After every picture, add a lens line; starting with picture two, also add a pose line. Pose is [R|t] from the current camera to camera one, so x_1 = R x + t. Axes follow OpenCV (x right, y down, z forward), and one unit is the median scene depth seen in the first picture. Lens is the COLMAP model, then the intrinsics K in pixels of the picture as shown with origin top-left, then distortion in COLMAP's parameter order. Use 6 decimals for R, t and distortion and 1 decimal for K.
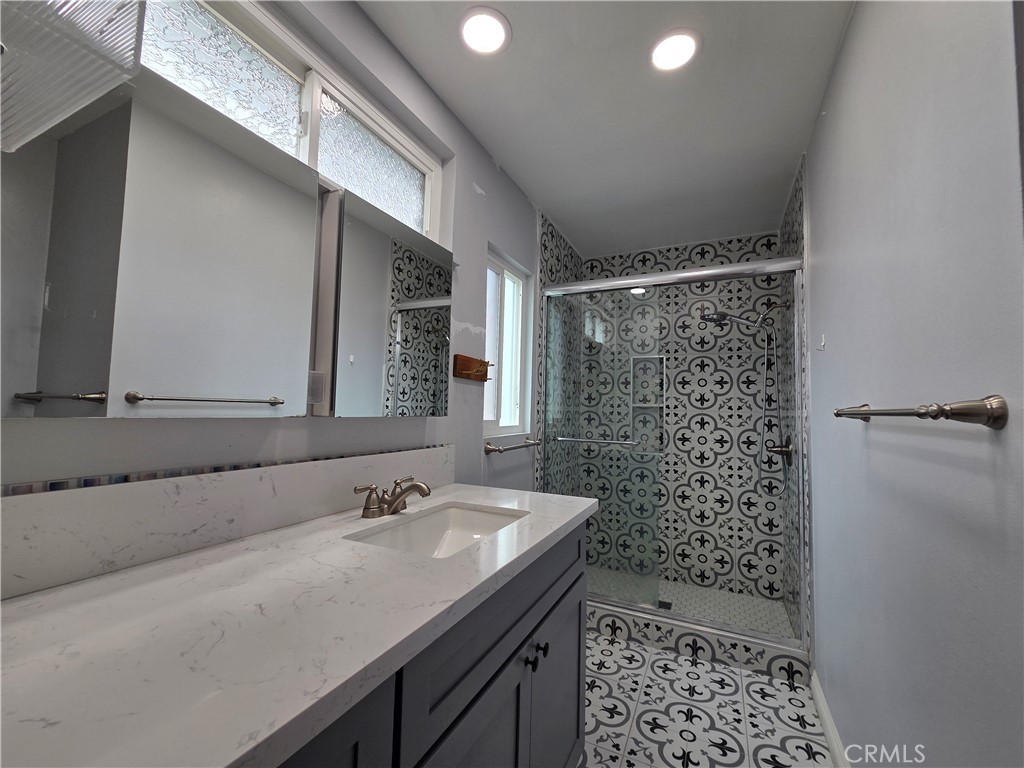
lens RADIAL K [[415.7, 0, 514.4], [0, 415.7, 383.7], [0, 0, 1]] dist [0.000999, 0.000228]
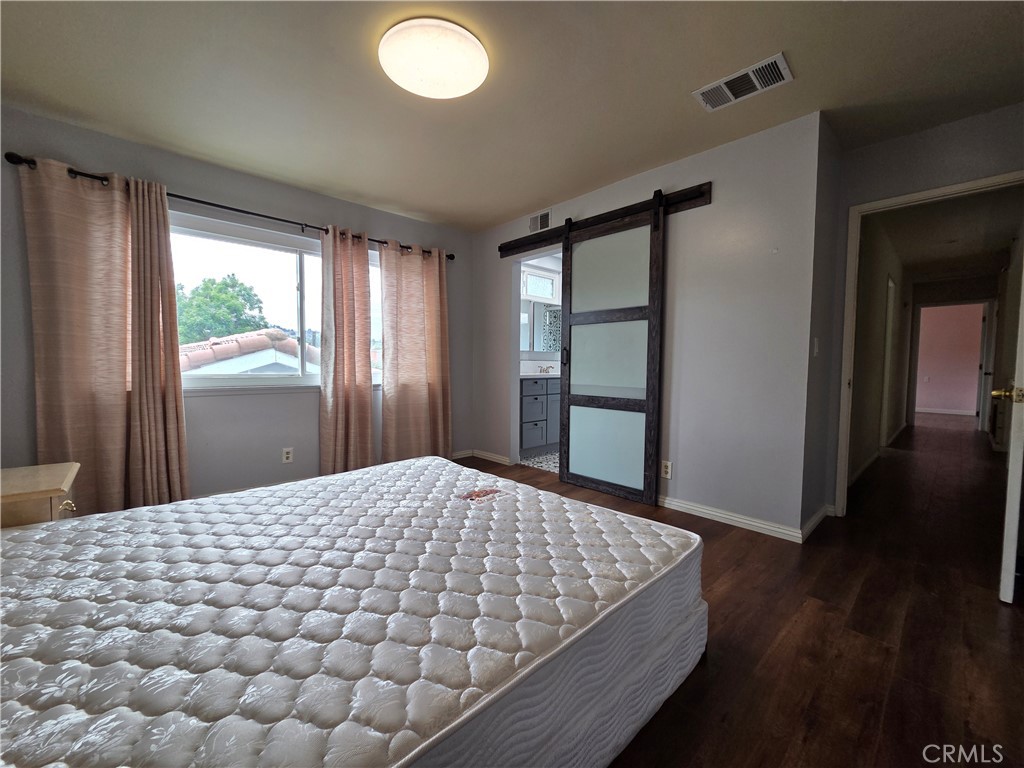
lens RADIAL K [[415.7, 0, 514.4], [0, 415.7, 383.7], [0, 0, 1]] dist [0.000999, 0.000228]
pose [[0.934691, 0.002959, -0.355448, 0.515986], [0.036218, 0.993968, 0.103513, -0.027310], [0.353610, -0.109627, 0.928947, -1.731352]]
